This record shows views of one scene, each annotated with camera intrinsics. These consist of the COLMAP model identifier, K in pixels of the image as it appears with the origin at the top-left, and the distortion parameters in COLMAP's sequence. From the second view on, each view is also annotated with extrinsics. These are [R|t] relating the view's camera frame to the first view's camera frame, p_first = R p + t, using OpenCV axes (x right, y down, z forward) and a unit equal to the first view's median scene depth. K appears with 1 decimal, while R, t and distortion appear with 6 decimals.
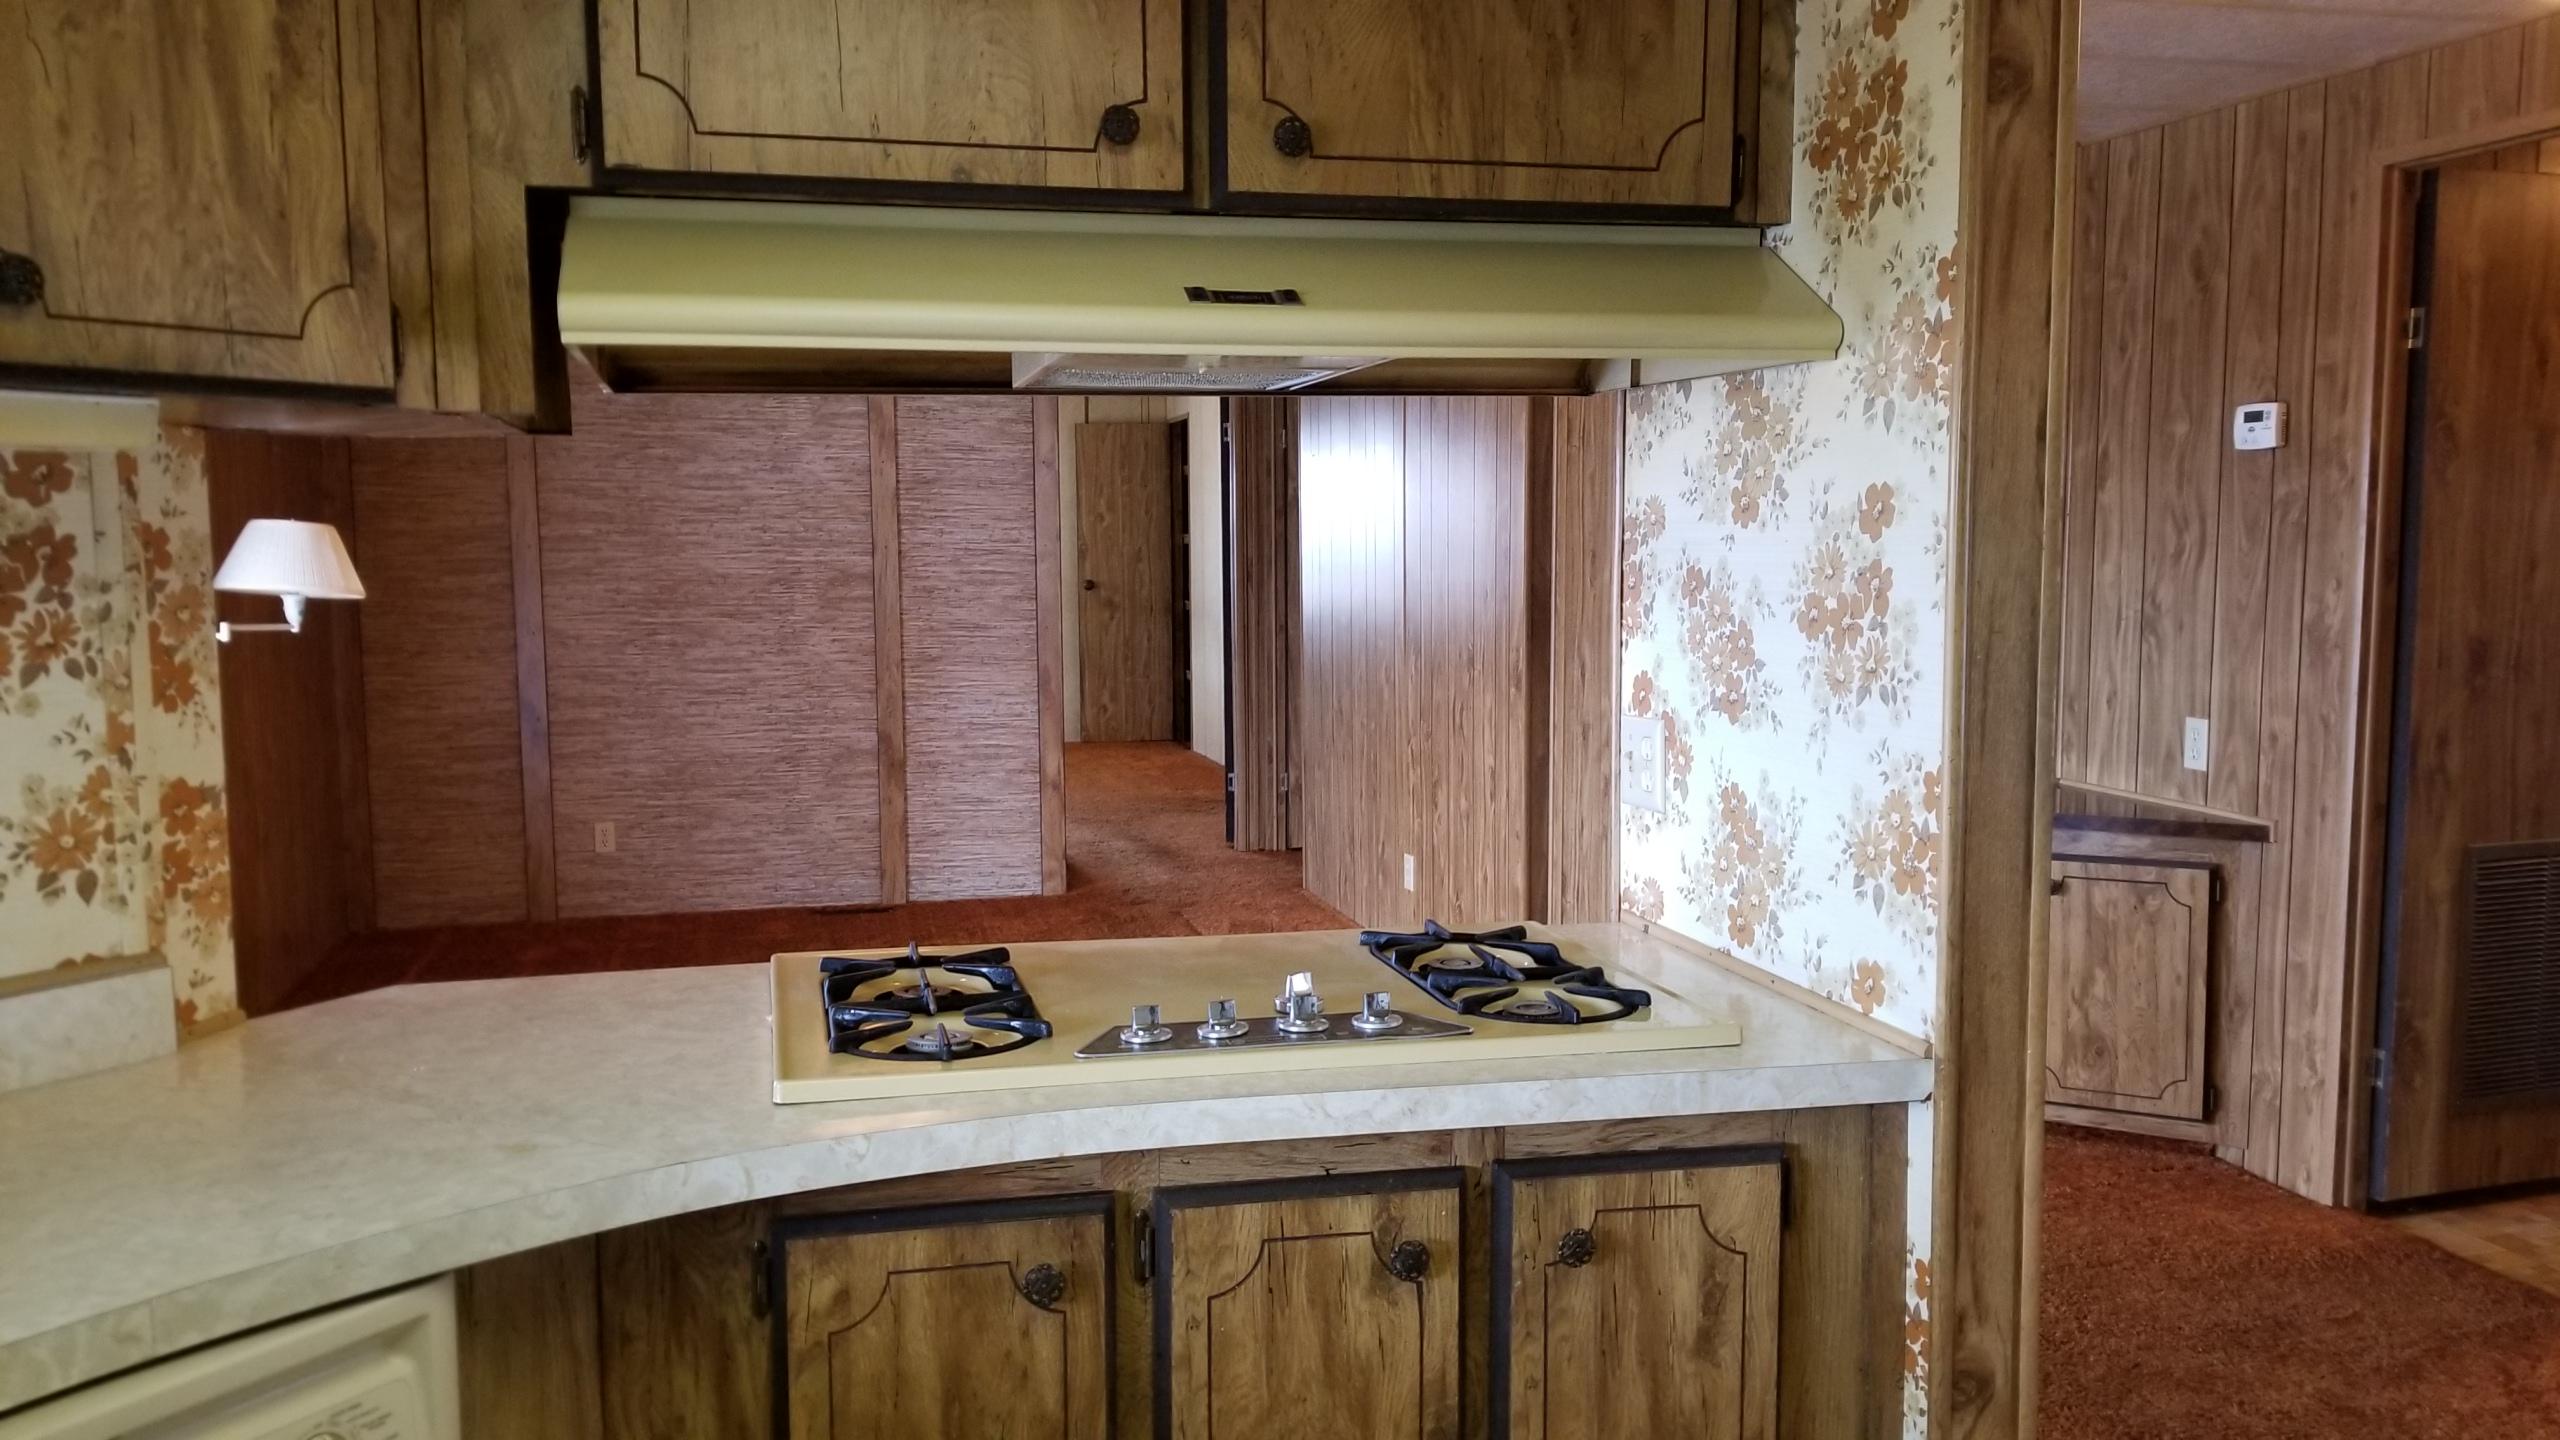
lens RADIAL K [[1990.2, 0, 1279.3], [0, 1990.2, 744.5], [0, 0, 1]] dist [0.090766, -0.169321]
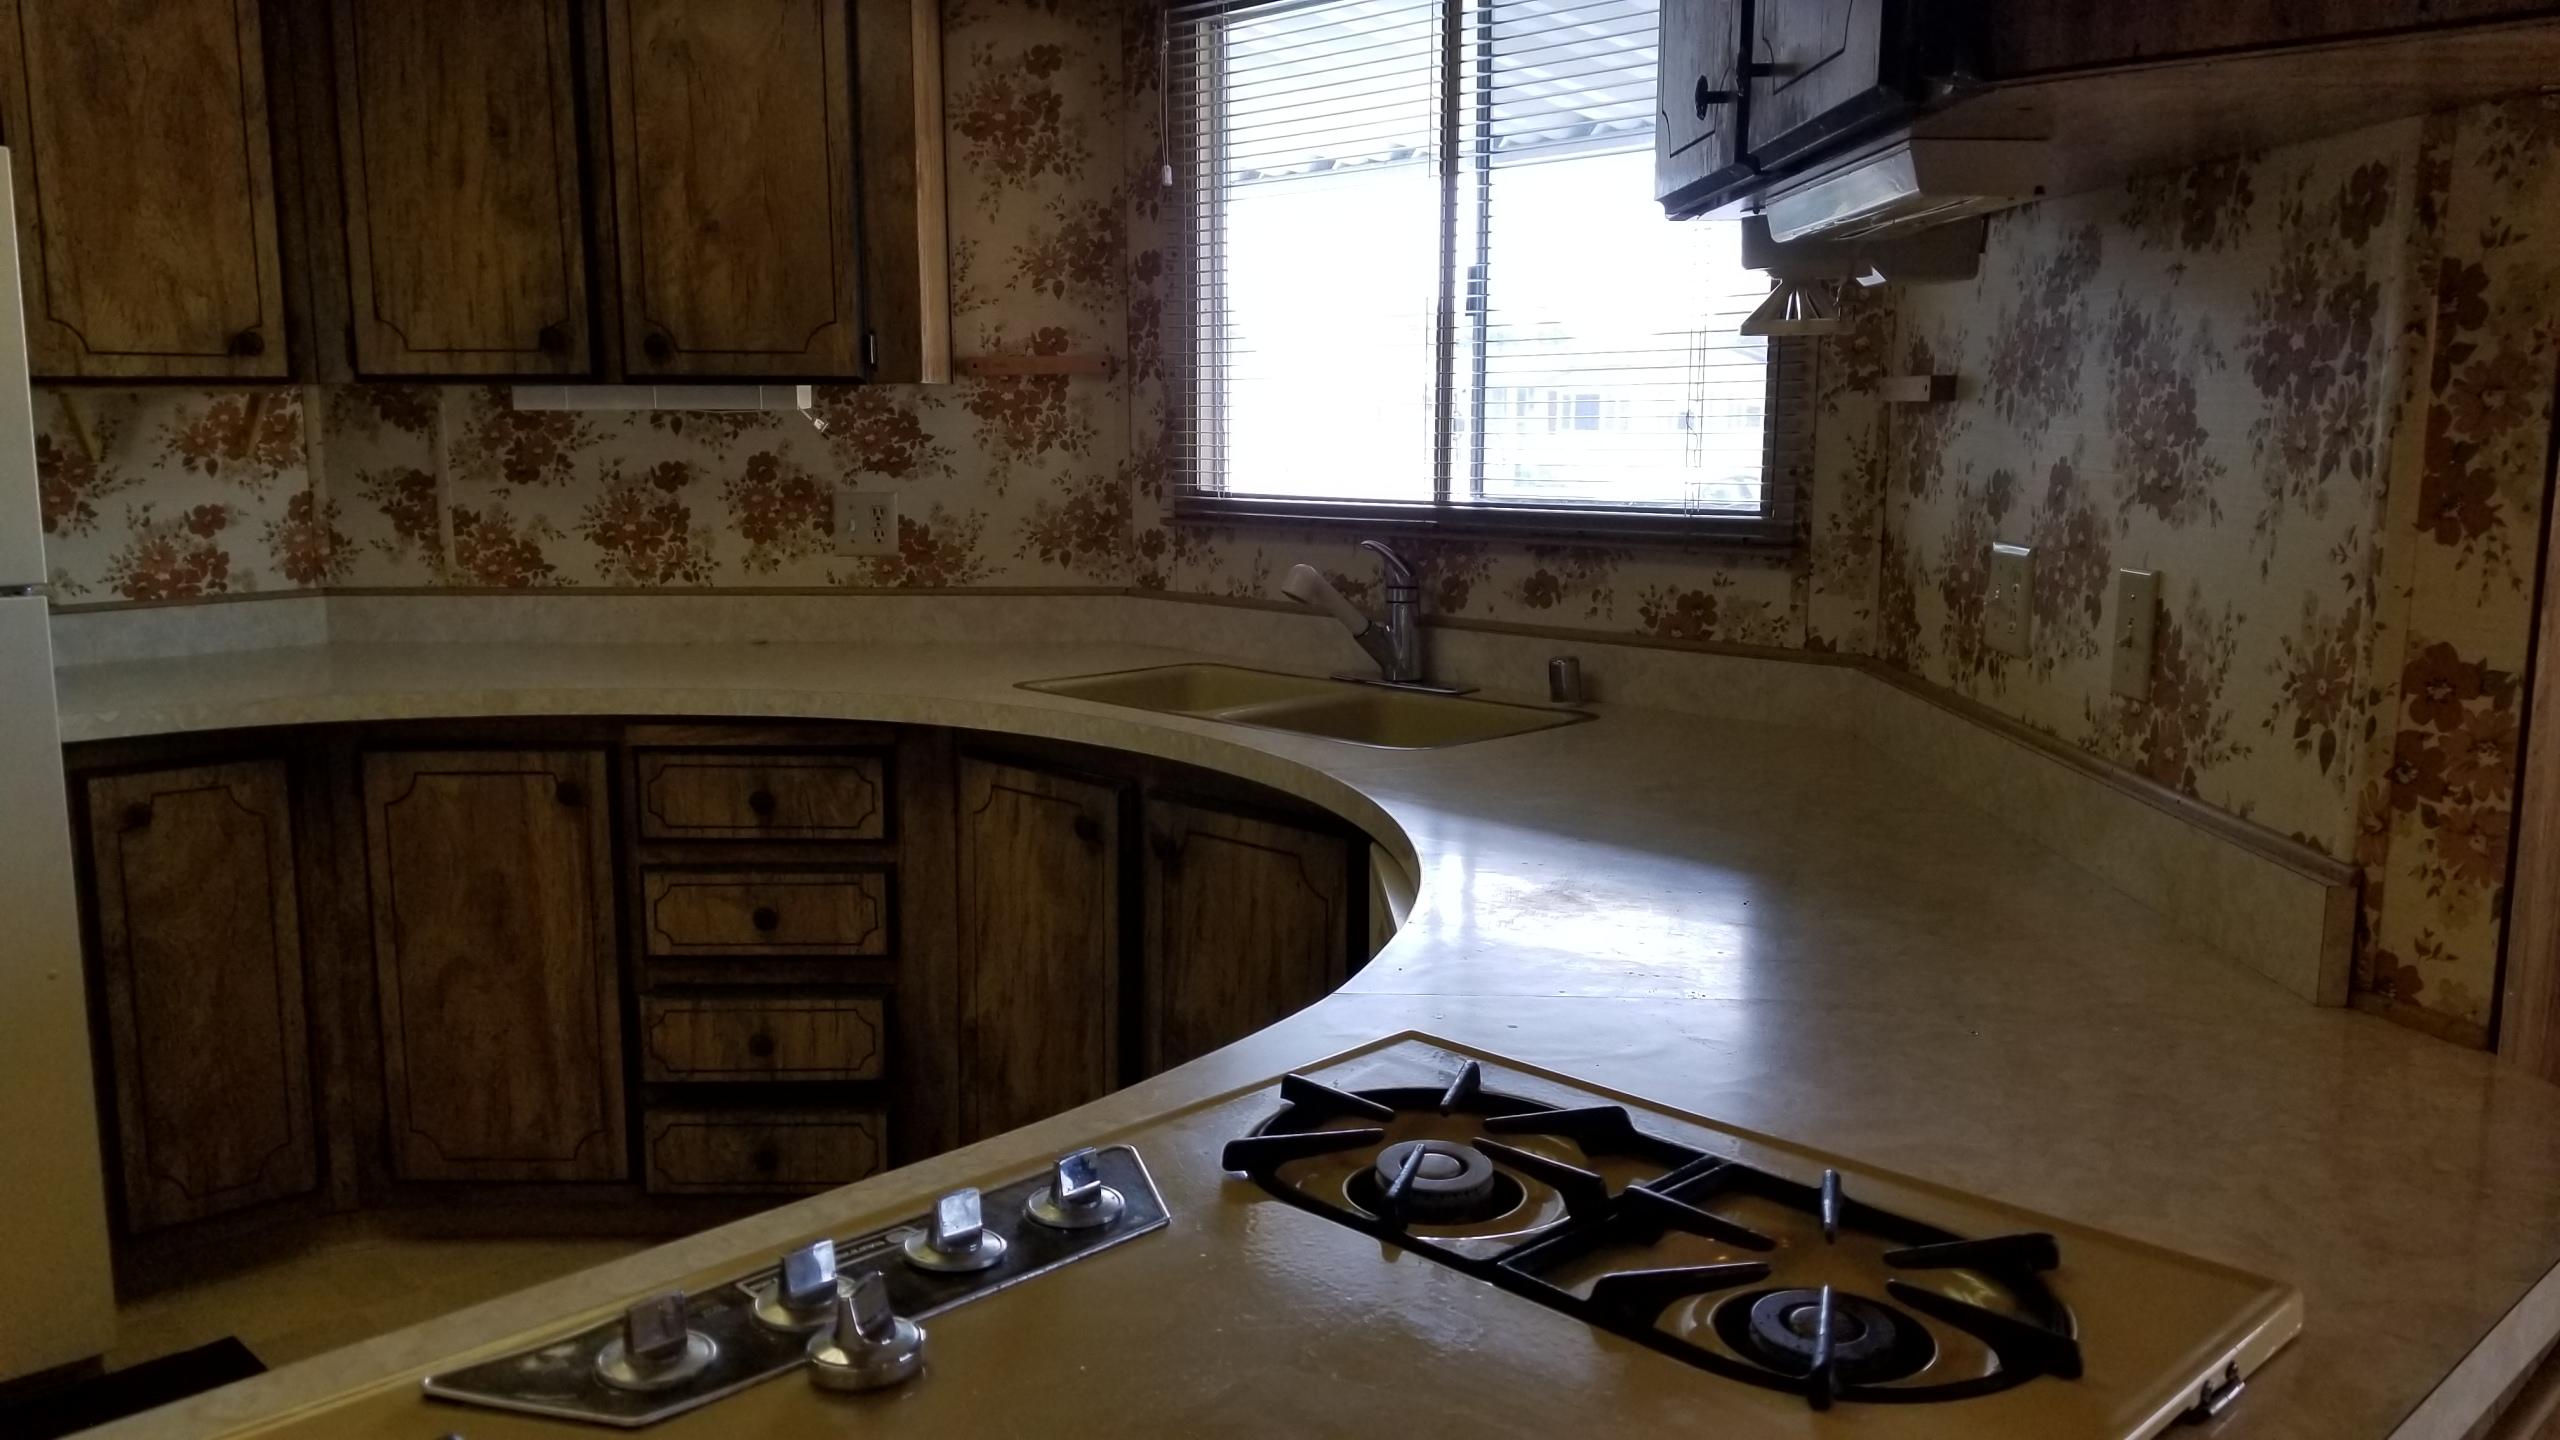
lens RADIAL K [[1990.2, 0, 1220.5], [0, 1990.2, 736.5], [0, 0, 1]] dist [0.090766, -0.169321]
pose [[-0.872802, 0.089453, -0.479807, 0.128380], [-0.040378, 0.966458, 0.253632, -0.102743], [0.486401, 0.240744, -0.839914, 1.320140]]
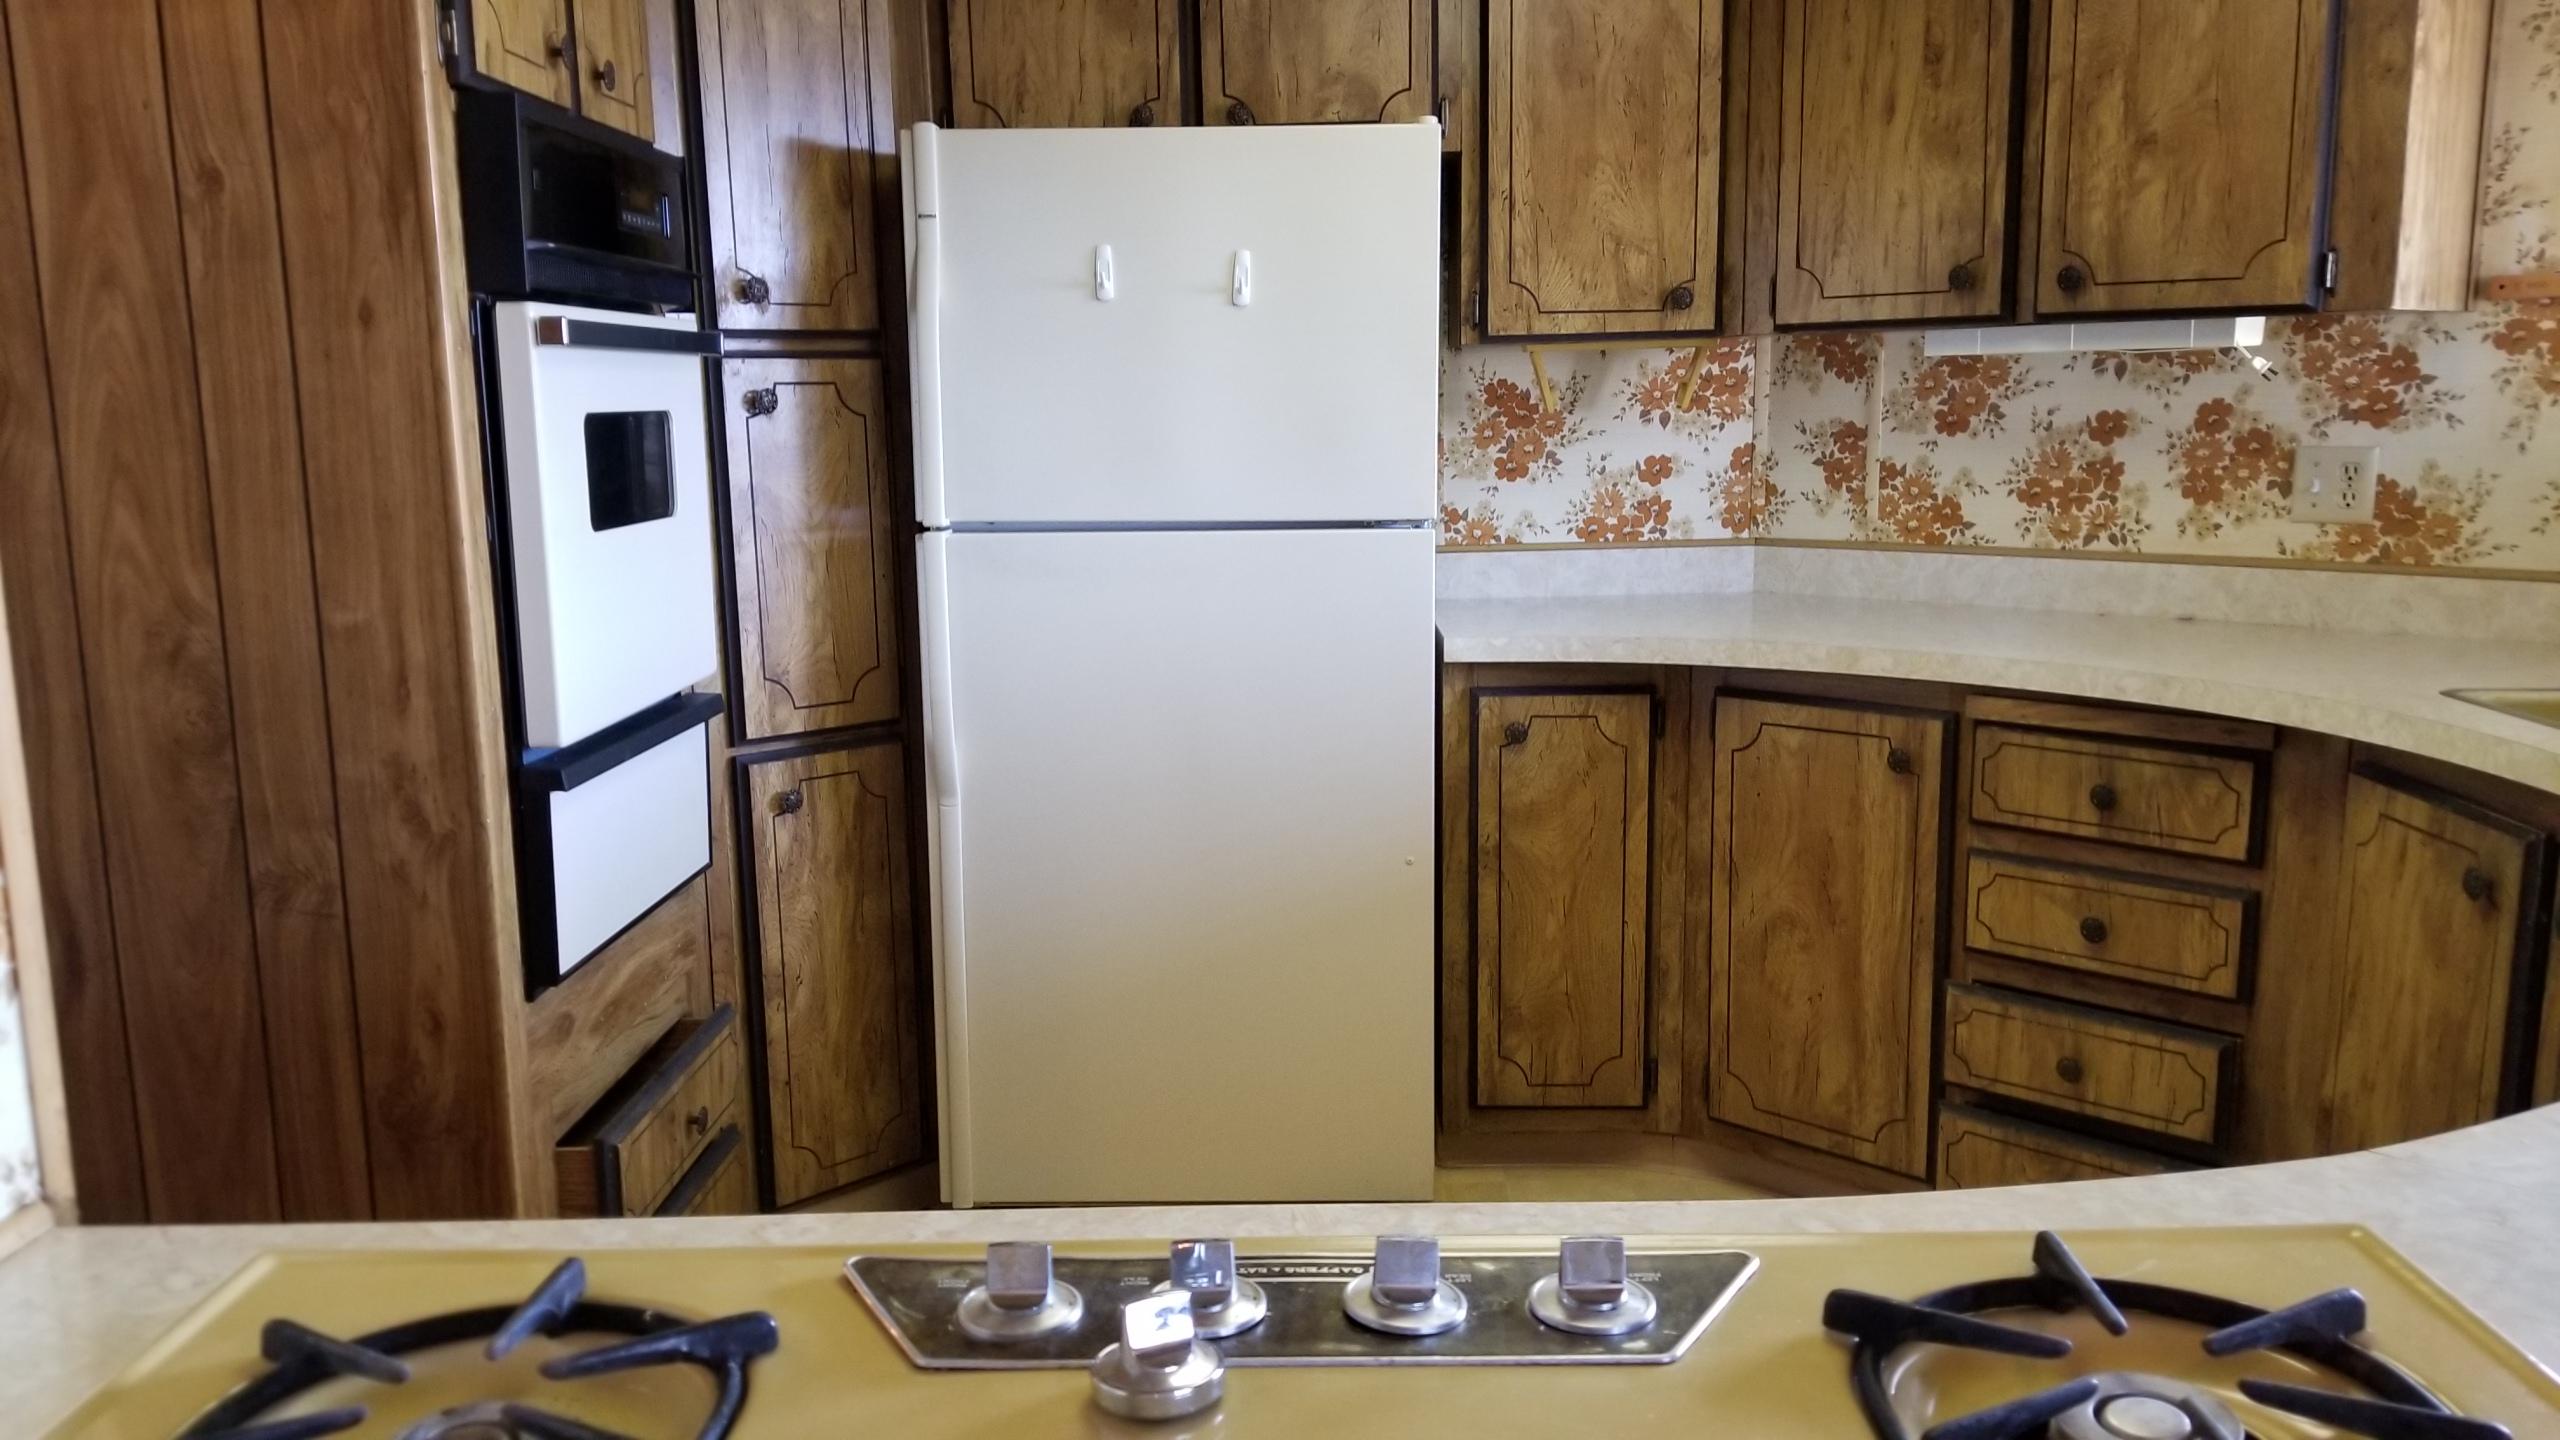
lens RADIAL K [[1990.2, 0, 1255.2], [0, 1990.2, 766.9], [0, 0, 1]] dist [0.090766, -0.169321]
pose [[-0.962425, -0.026401, 0.270261, -0.106222], [0.051960, 0.958969, 0.278710, -0.077454], [-0.266530, 0.282281, -0.921564, 1.266173]]
